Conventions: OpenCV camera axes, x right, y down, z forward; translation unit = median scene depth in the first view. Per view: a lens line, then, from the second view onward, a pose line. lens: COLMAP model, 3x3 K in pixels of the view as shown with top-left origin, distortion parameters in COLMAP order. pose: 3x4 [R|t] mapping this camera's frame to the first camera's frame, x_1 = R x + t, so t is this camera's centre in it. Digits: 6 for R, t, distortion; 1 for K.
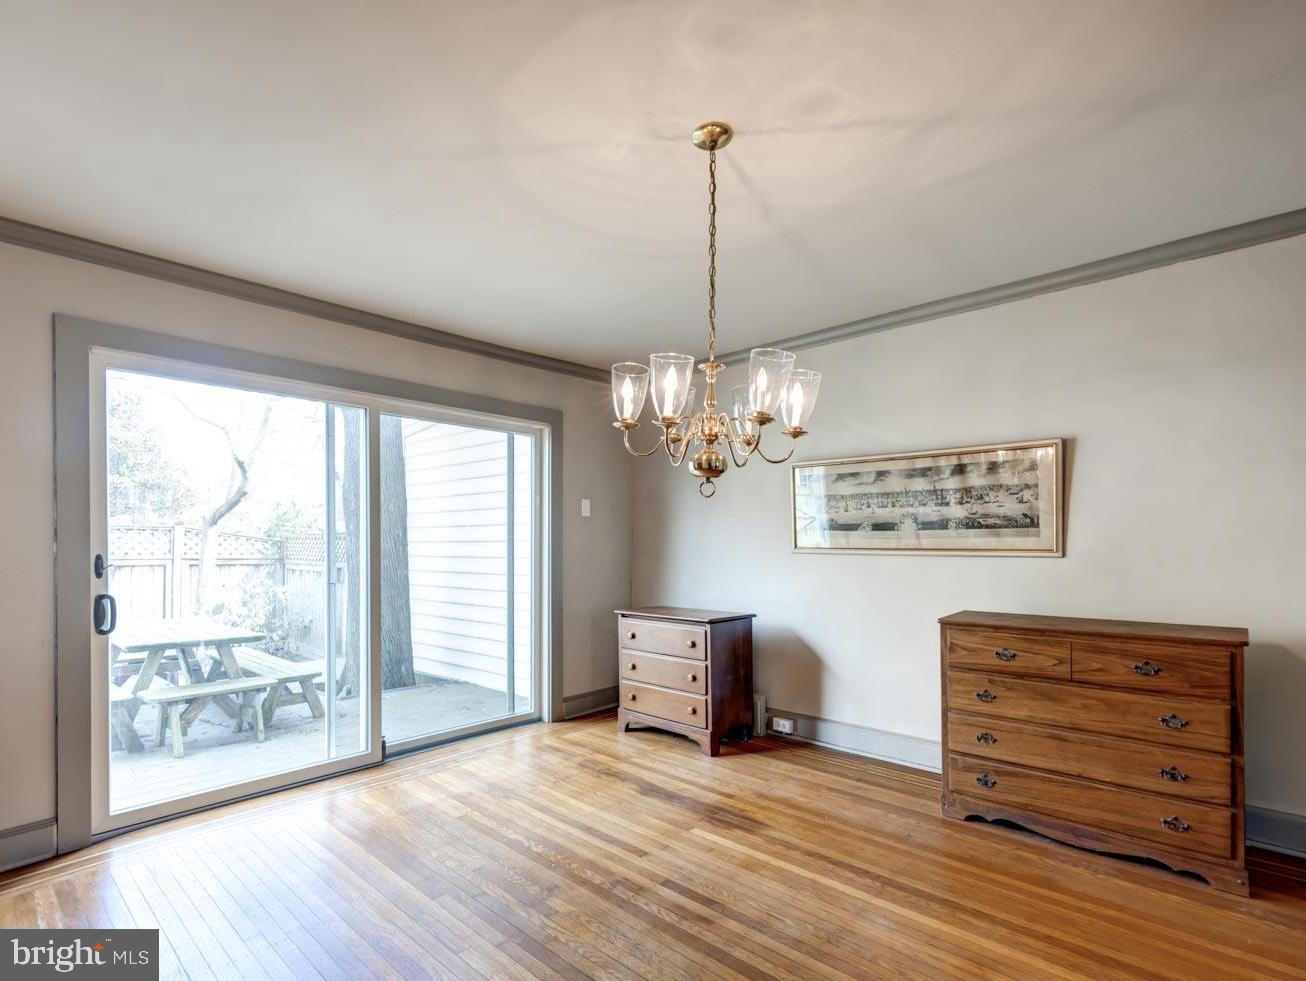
lens RADIAL K [[640.9, 0, 651.6], [0, 640.9, 540.9], [0, 0, 1]] dist [-0.001277, -0.000277]
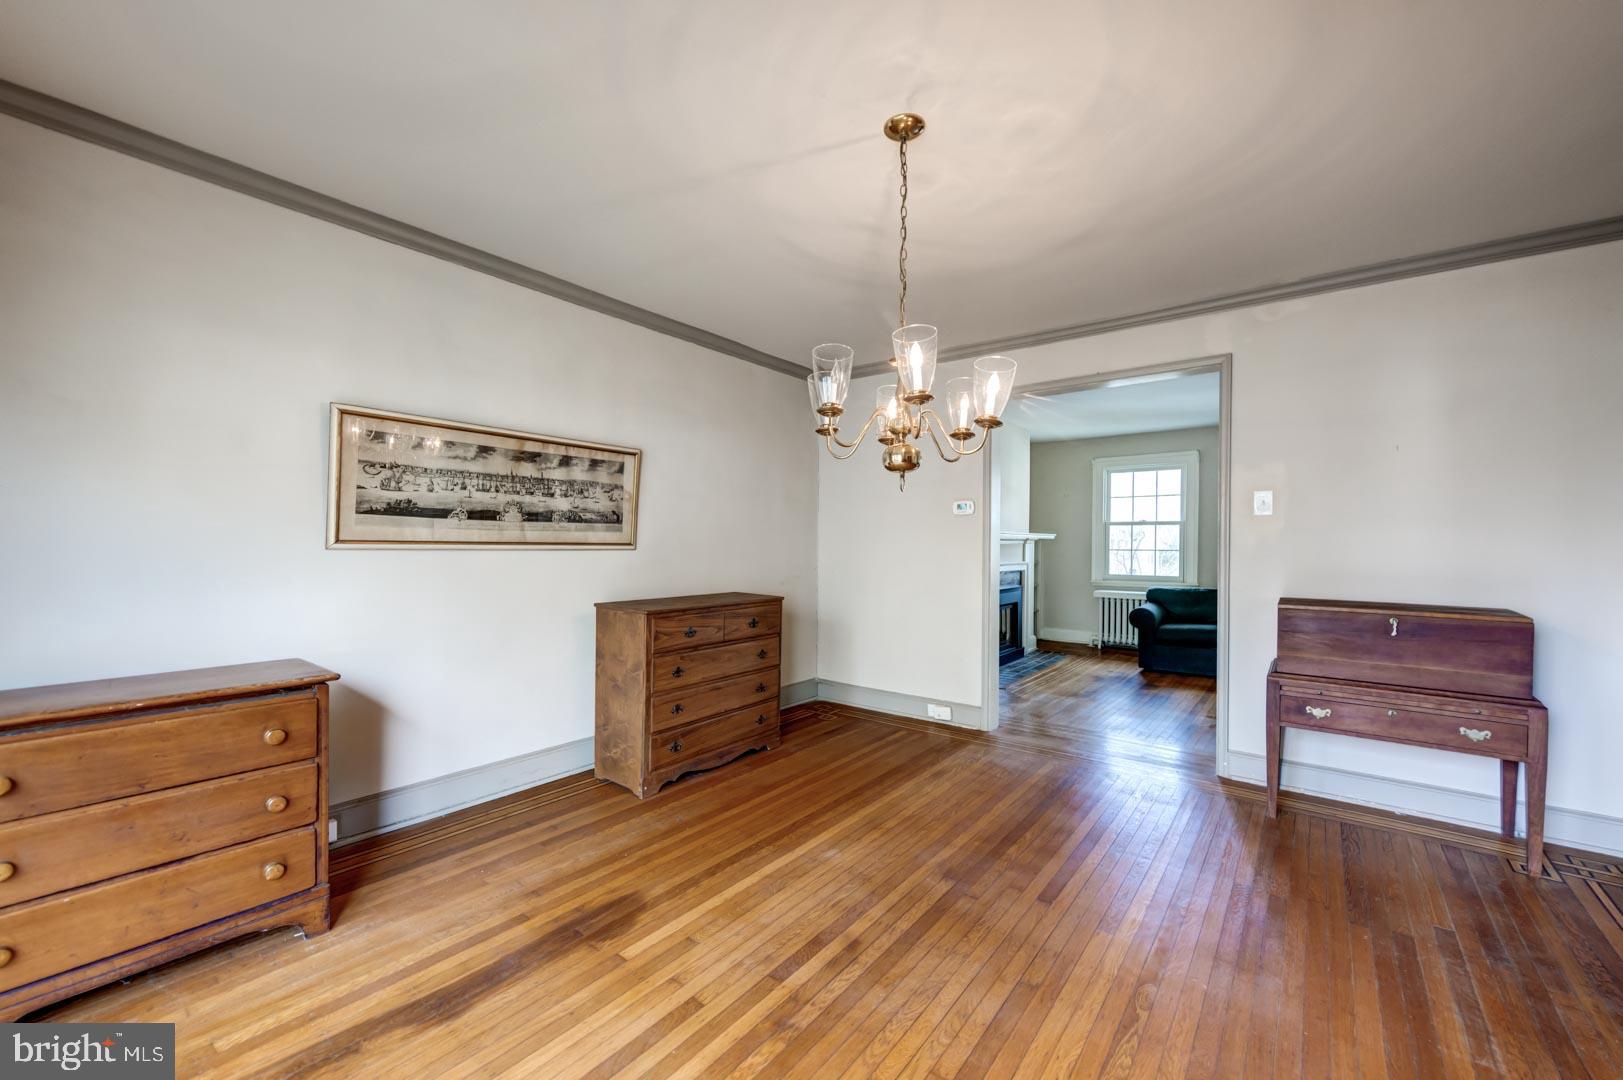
lens RADIAL K [[635.6, 0, 805.4], [0, 635.6, 544.1], [0, 0, 1]] dist [0.002335, 0.000124]
pose [[-0.074223, -0.005076, 0.997229, -0.526846], [-0.015454, 0.999873, 0.003939, 0.005391], [-0.997122, -0.015119, -0.074292, 0.730371]]
